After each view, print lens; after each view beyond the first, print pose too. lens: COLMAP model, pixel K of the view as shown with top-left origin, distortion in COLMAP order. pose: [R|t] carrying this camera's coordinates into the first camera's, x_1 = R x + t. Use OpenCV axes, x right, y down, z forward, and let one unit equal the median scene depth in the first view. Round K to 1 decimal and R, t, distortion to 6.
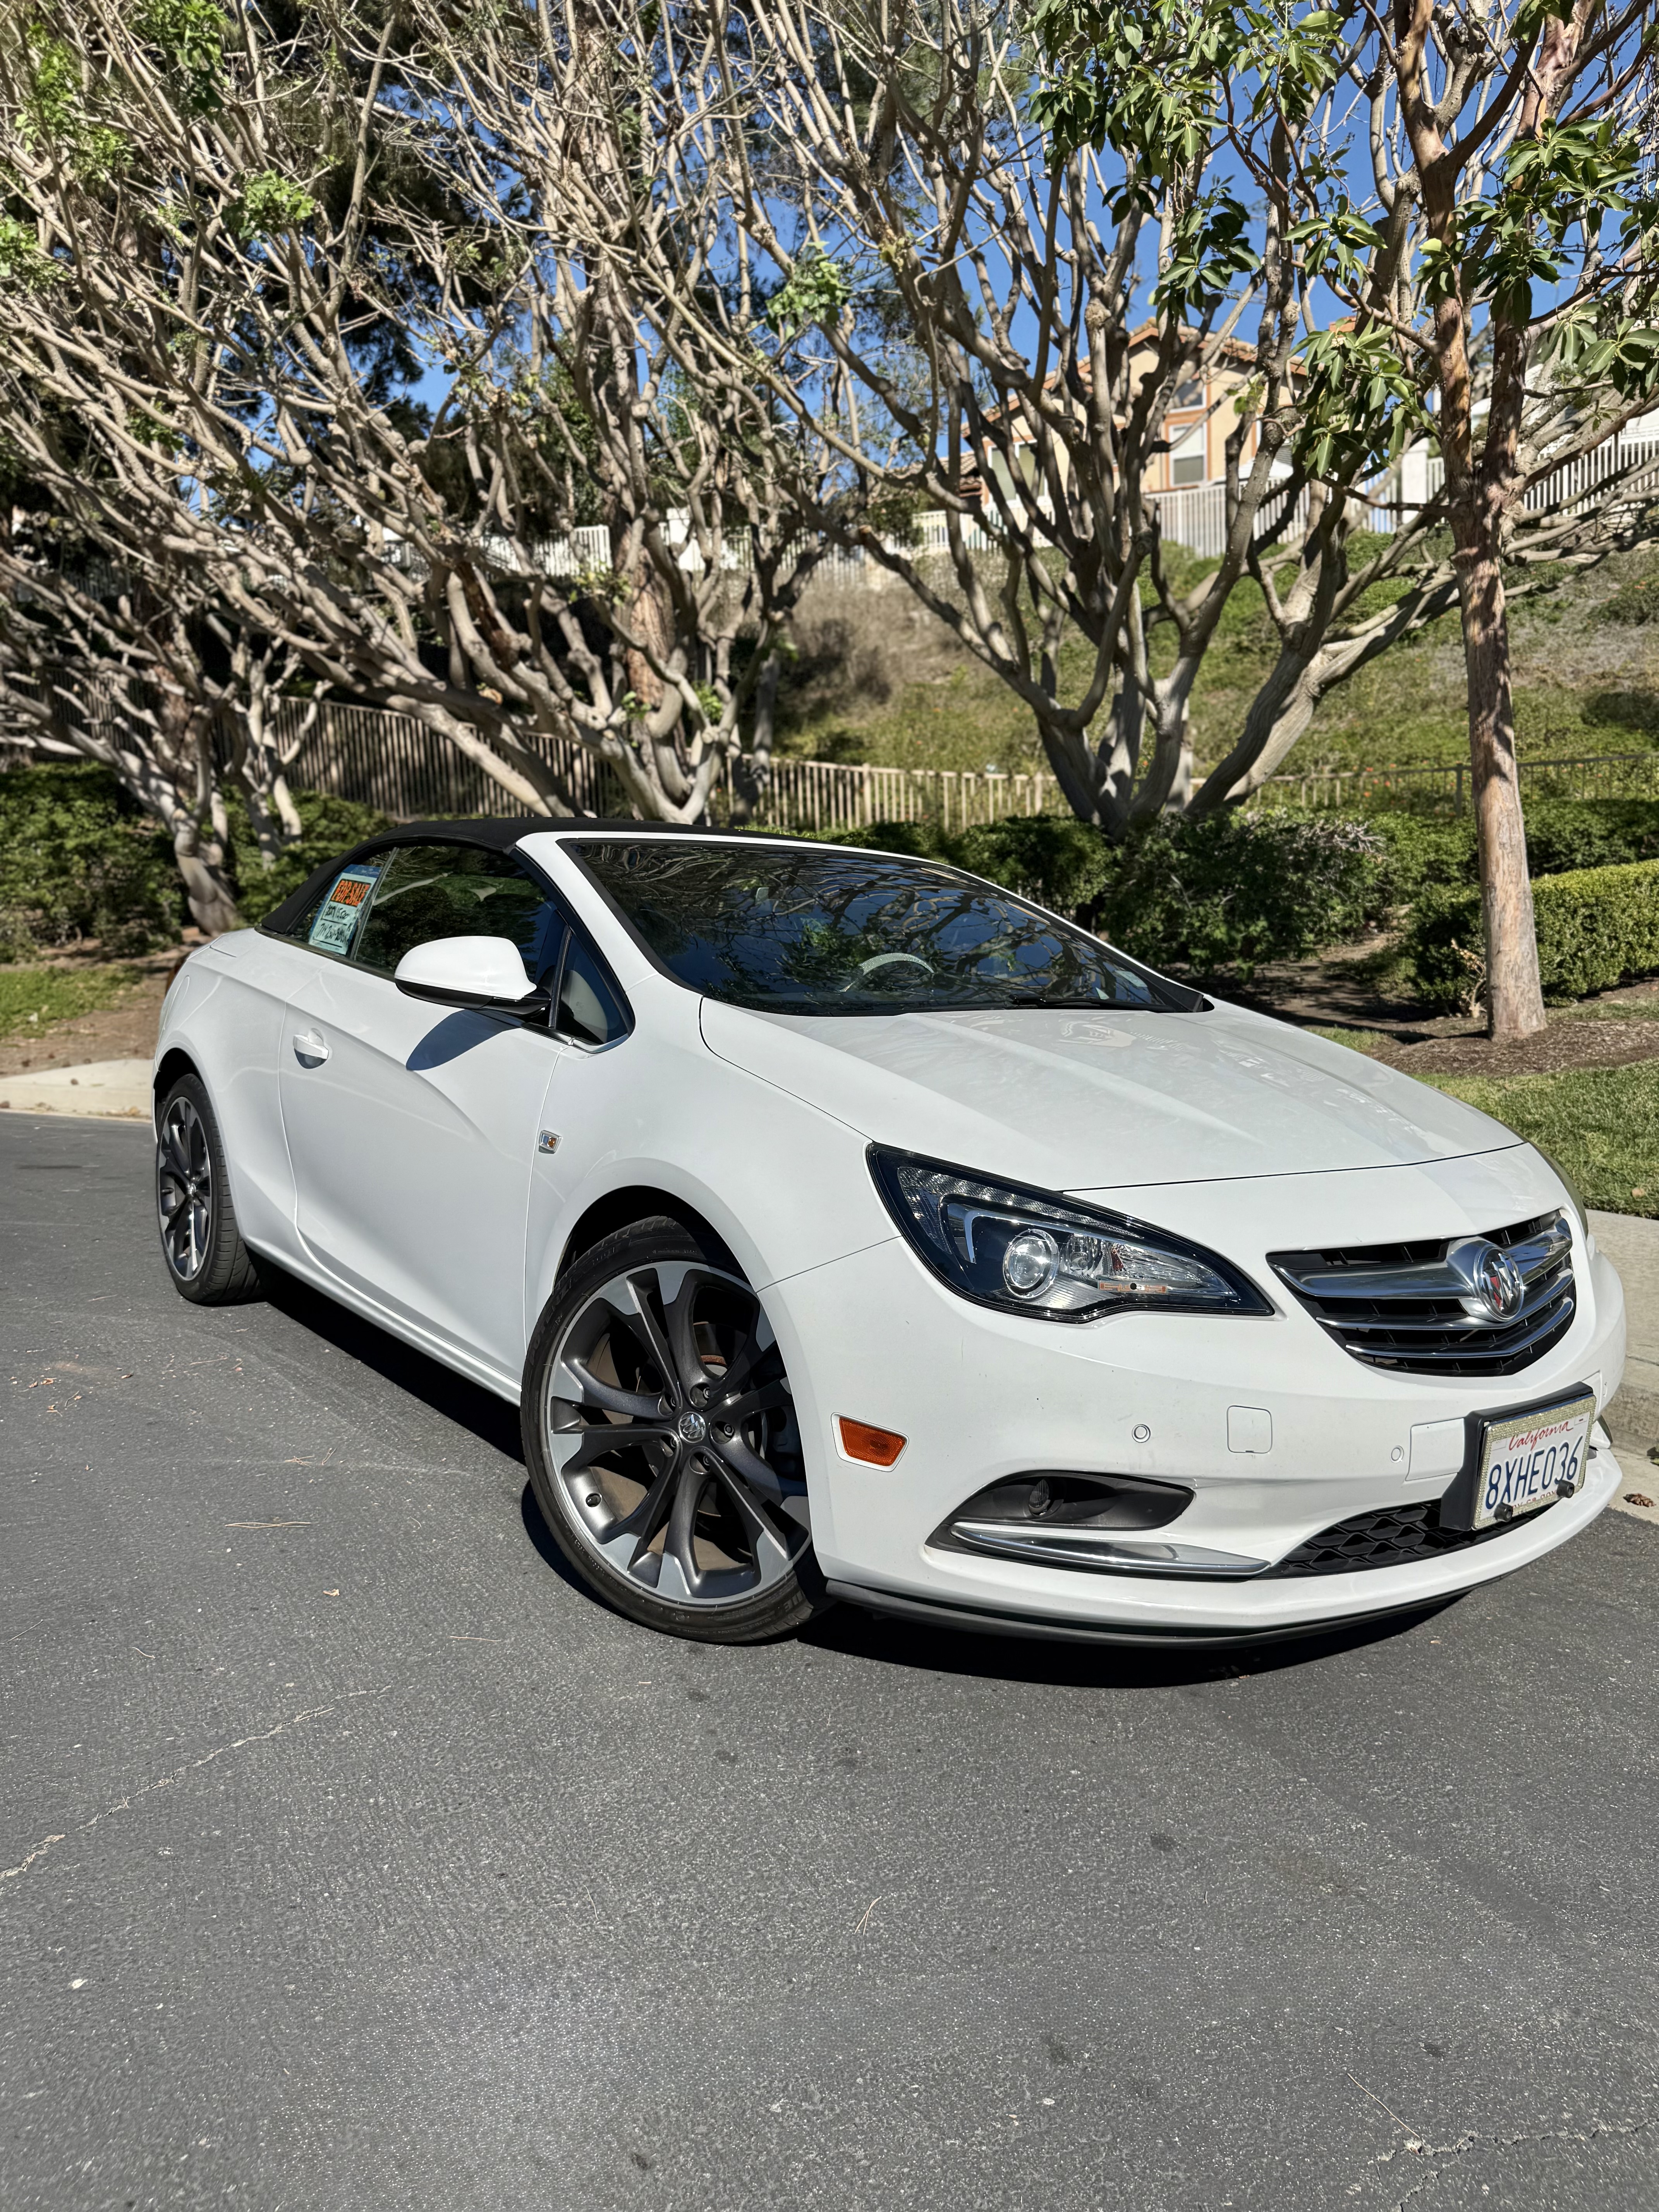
lens RADIAL K [[1577.3, 0, 797.6], [0, 1577.3, 1108.7], [0, 0, 1]] dist [0.008385, -0.016289]
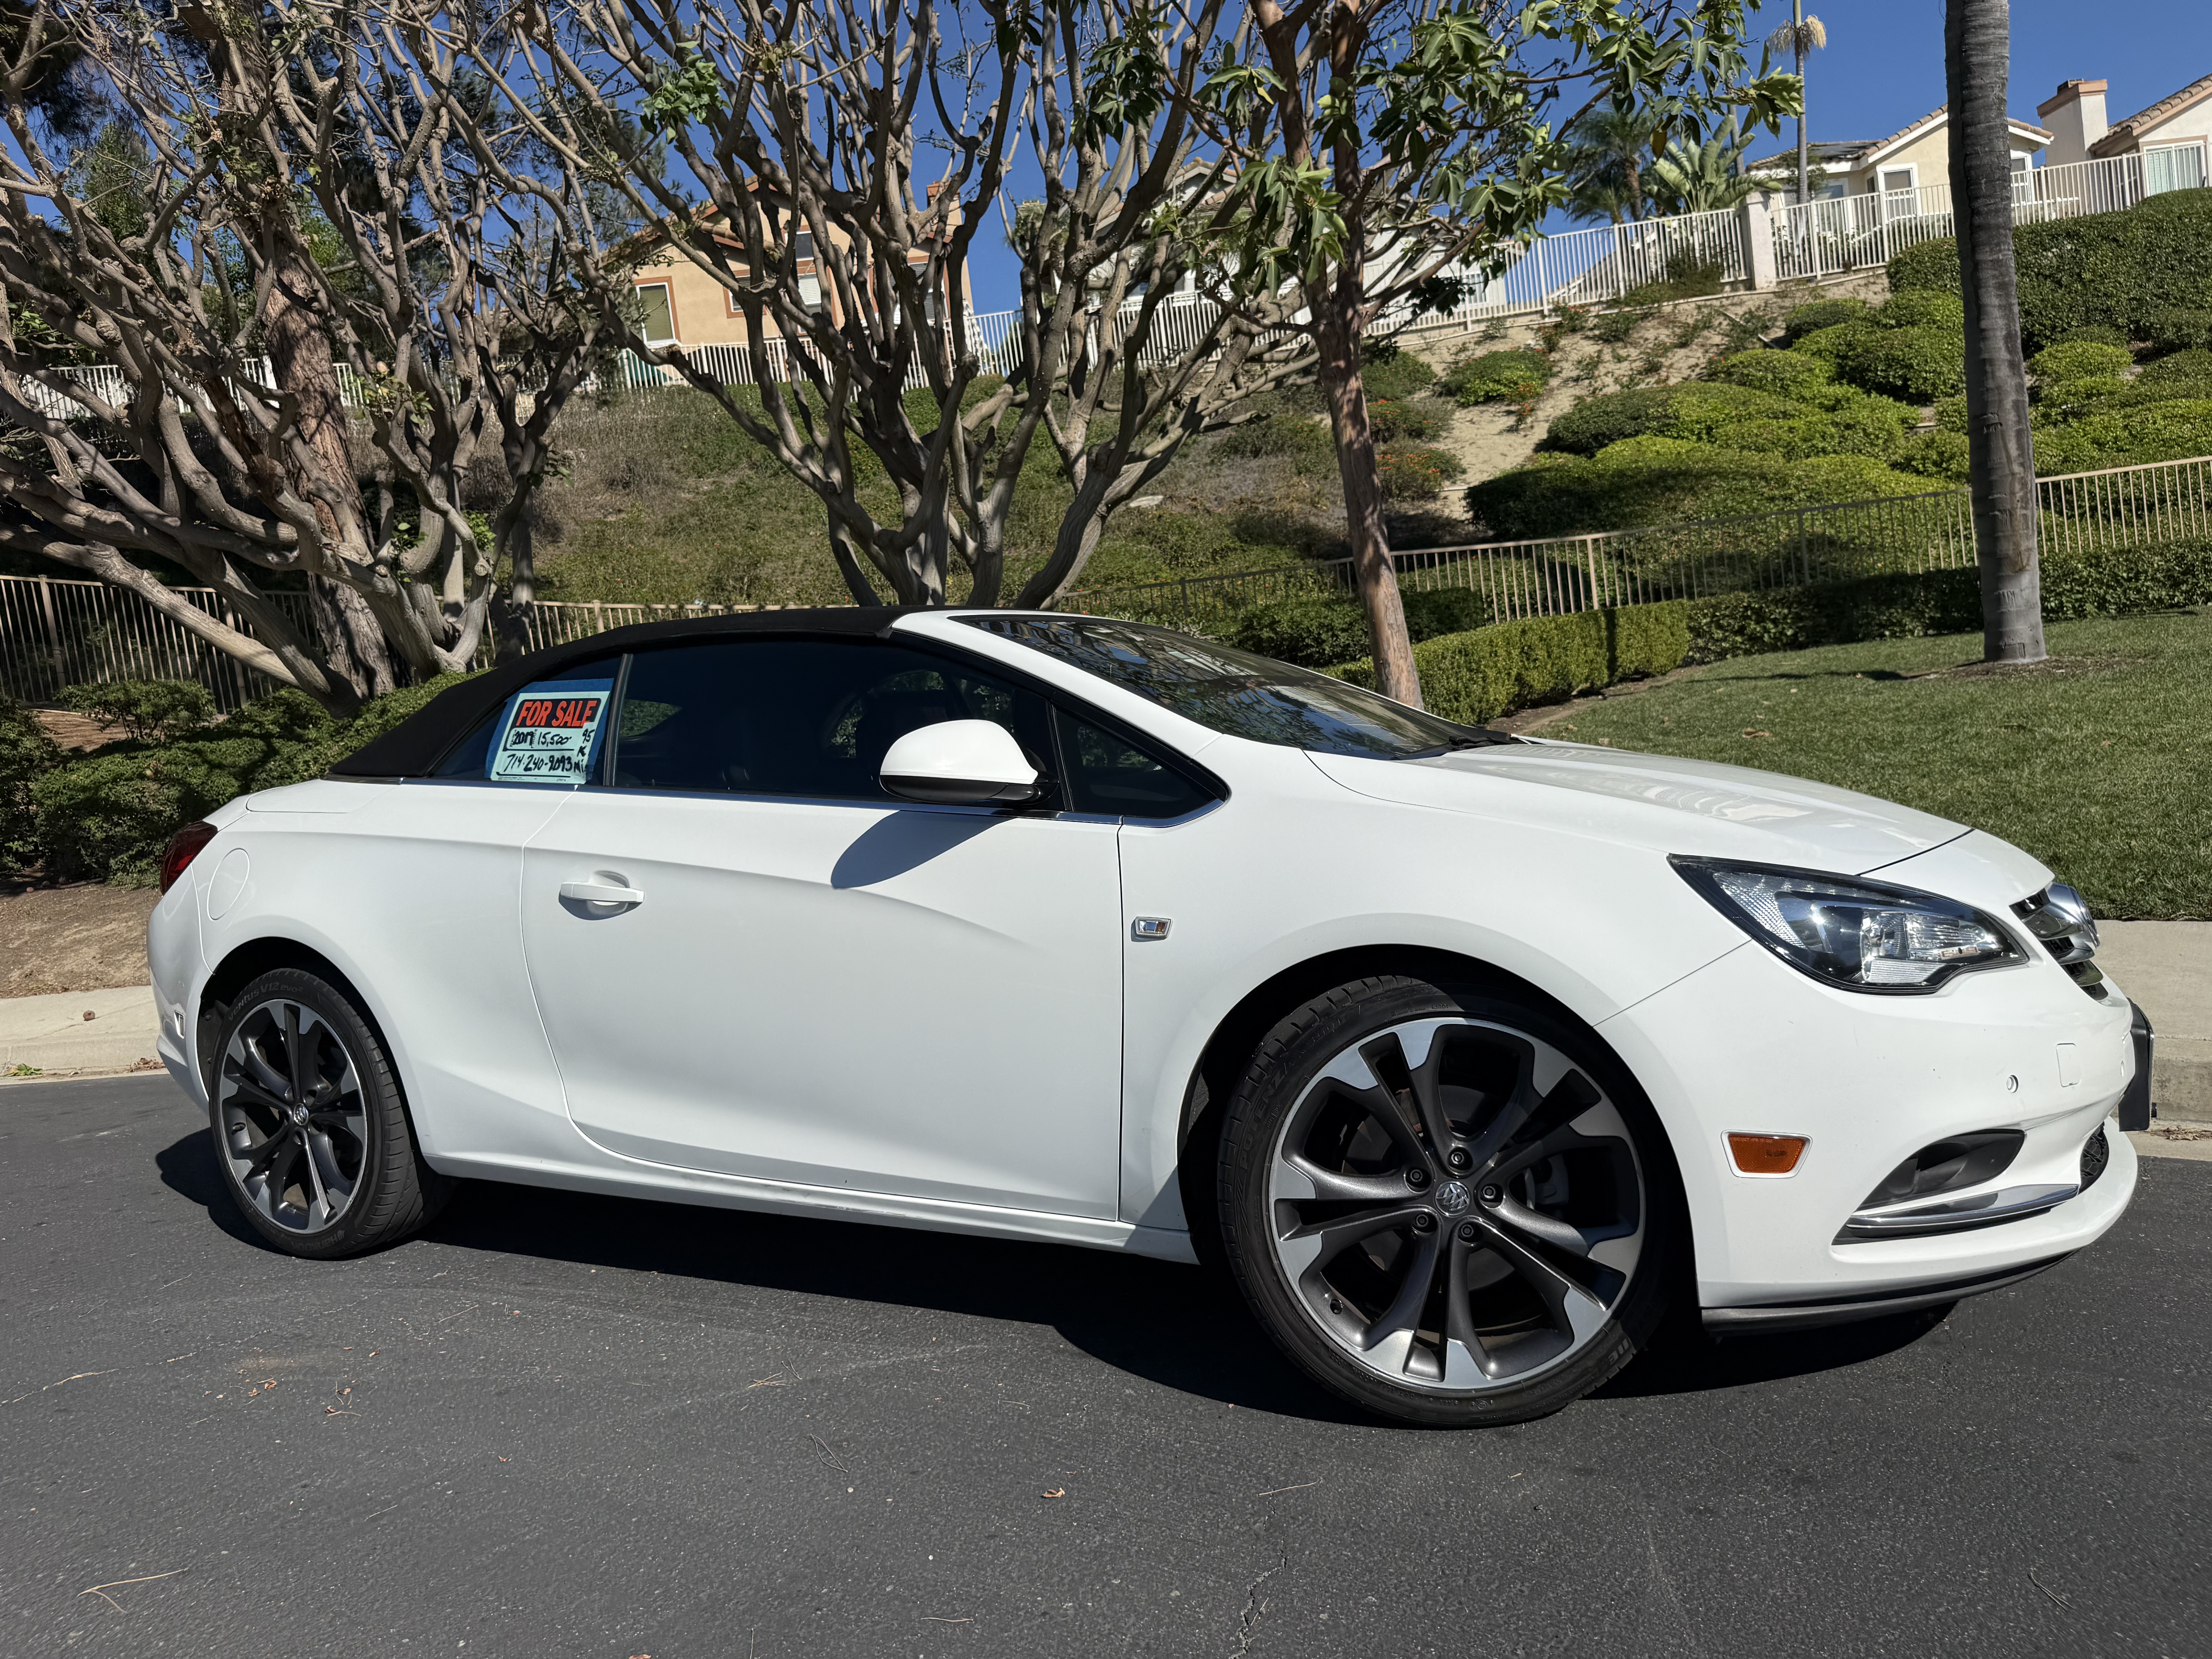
lens RADIAL K [[1577.3, 0, 1117.1], [0, 1577.3, 835.4], [0, 0, 1]] dist [0.008385, -0.016289]
pose [[0.905803, -0.106449, 0.410108, -0.183347], [0.135361, 0.989905, -0.042028, 0.001124], [-0.401494, 0.093581, 0.911068, 0.065066]]
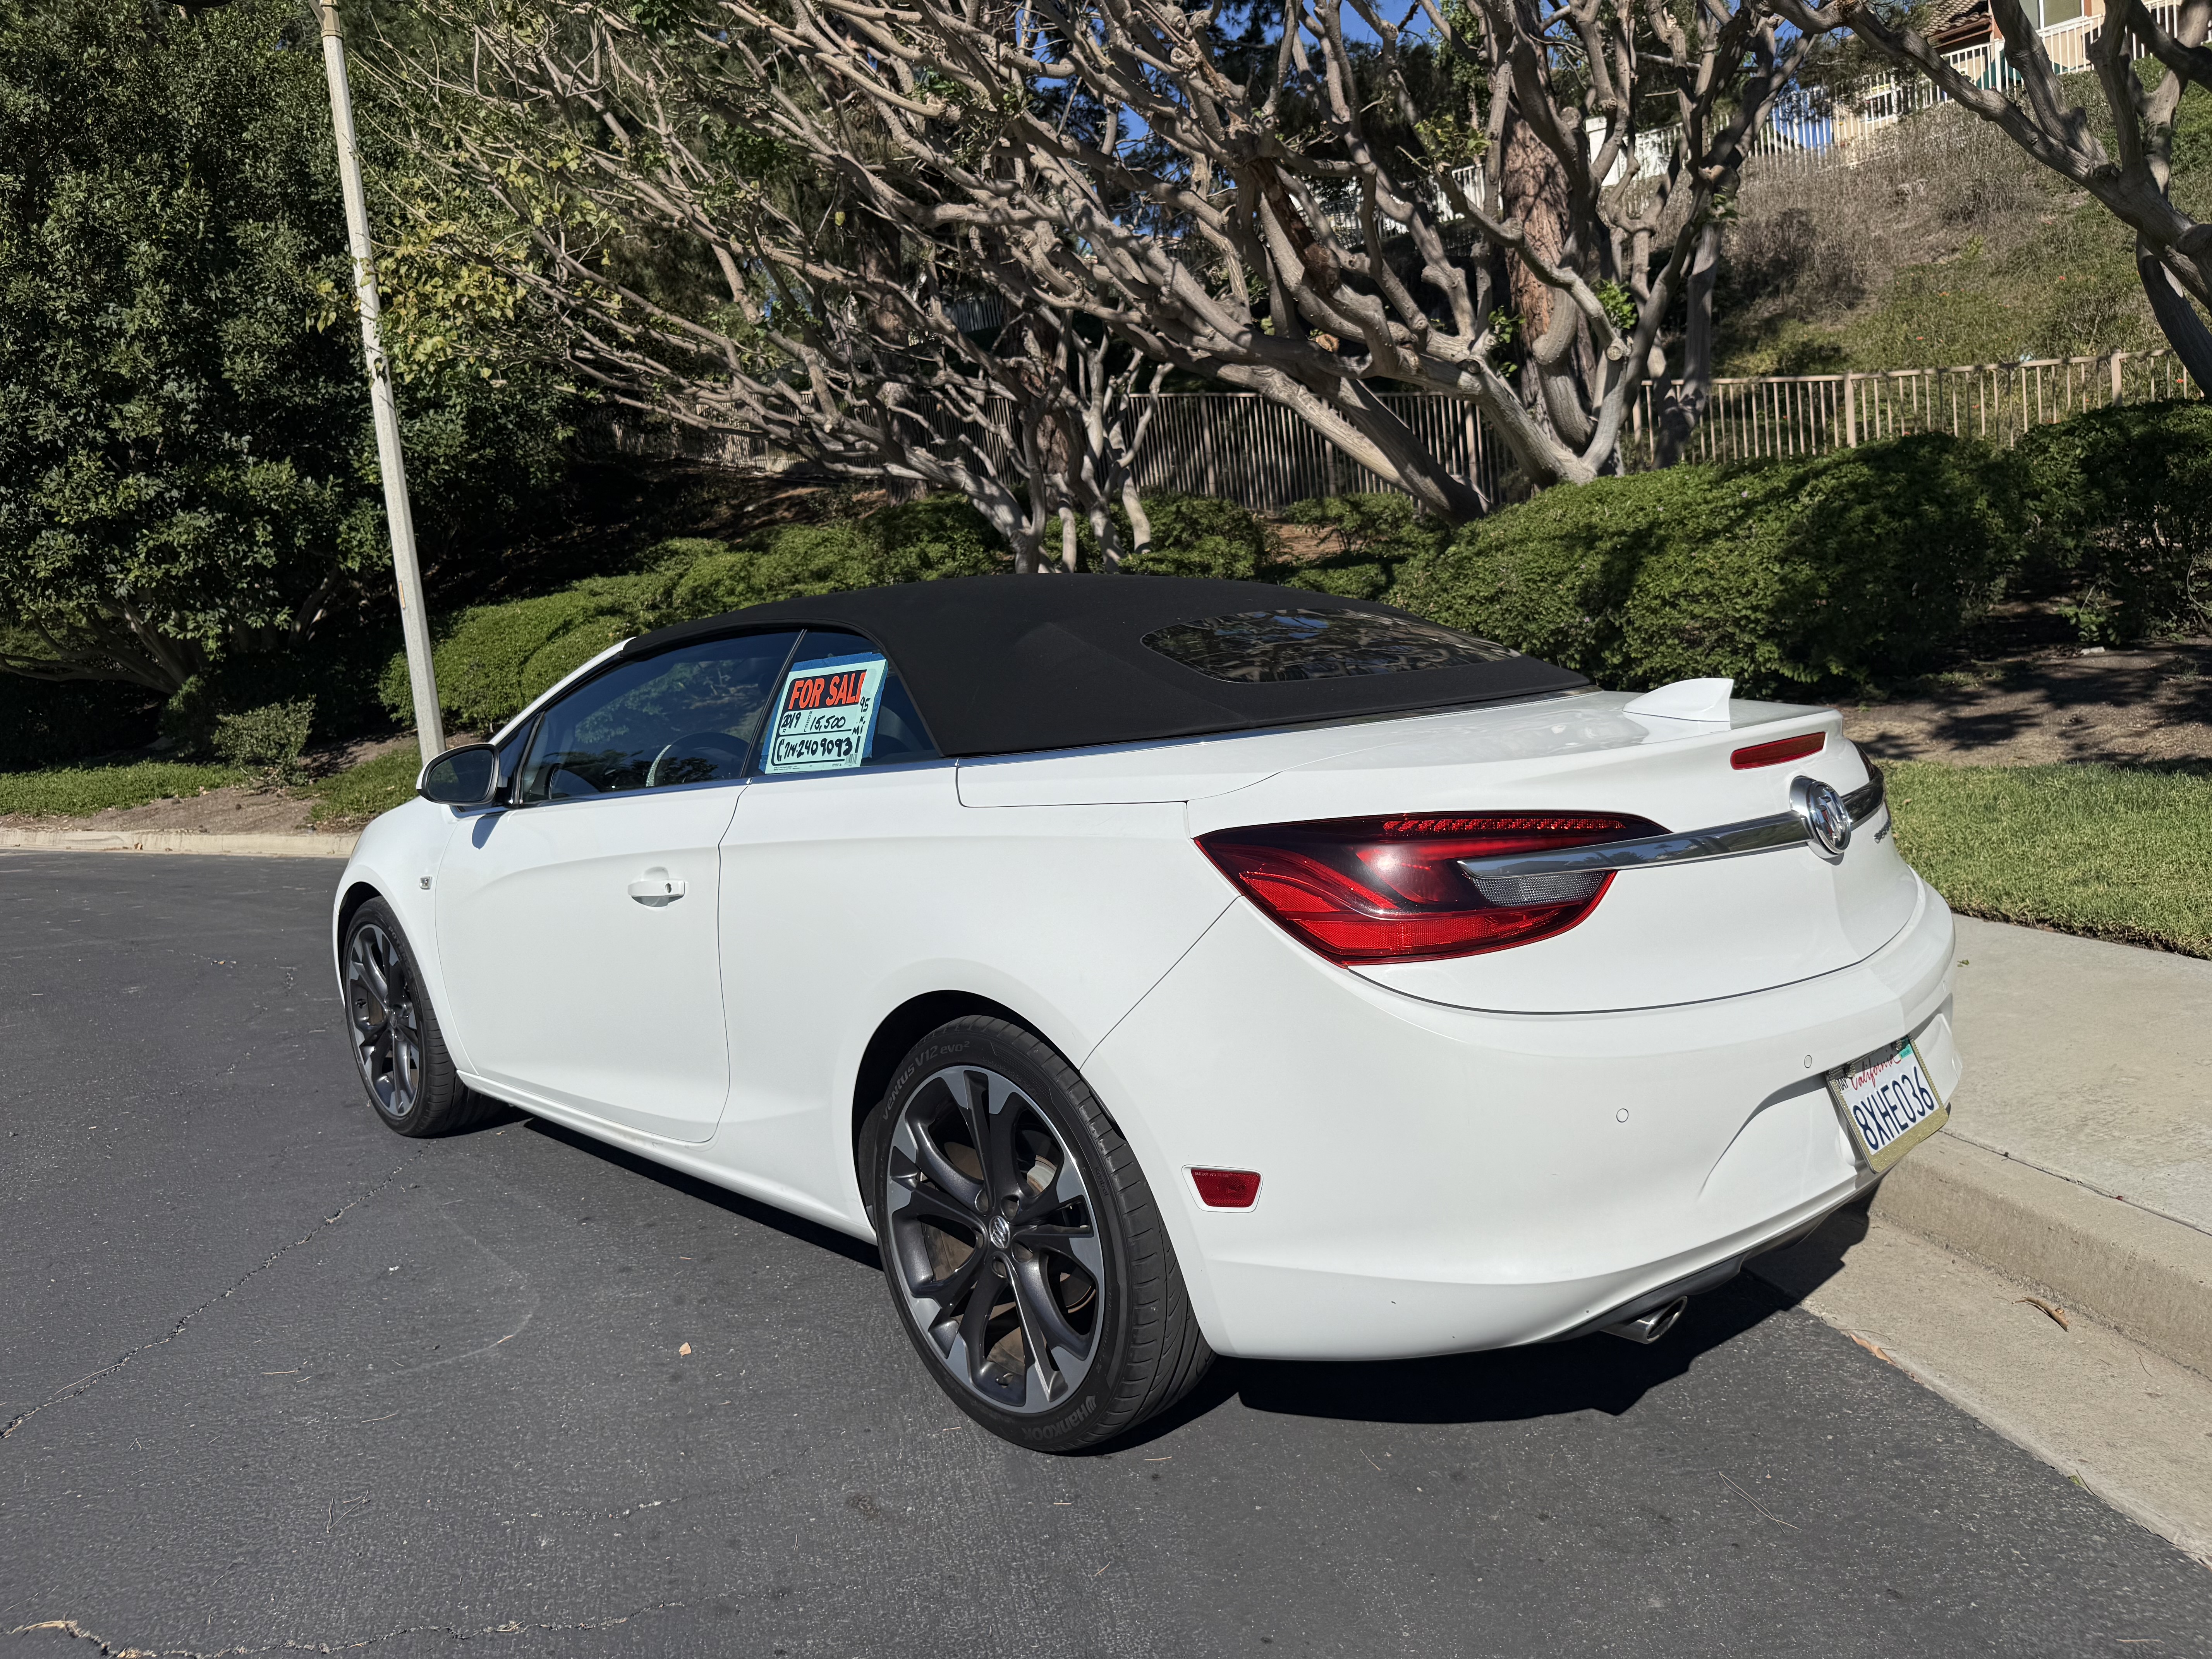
lens RADIAL K [[1577.3, 0, 1088.6], [0, 1577.3, 848.0], [0, 0, 1]] dist [0.008385, -0.016289]
pose [[0.920181, -0.020920, -0.390934, -0.000417], [0.034922, 0.998977, 0.028741, -0.055195], [0.389932, -0.040099, 0.919970, 0.335855]]
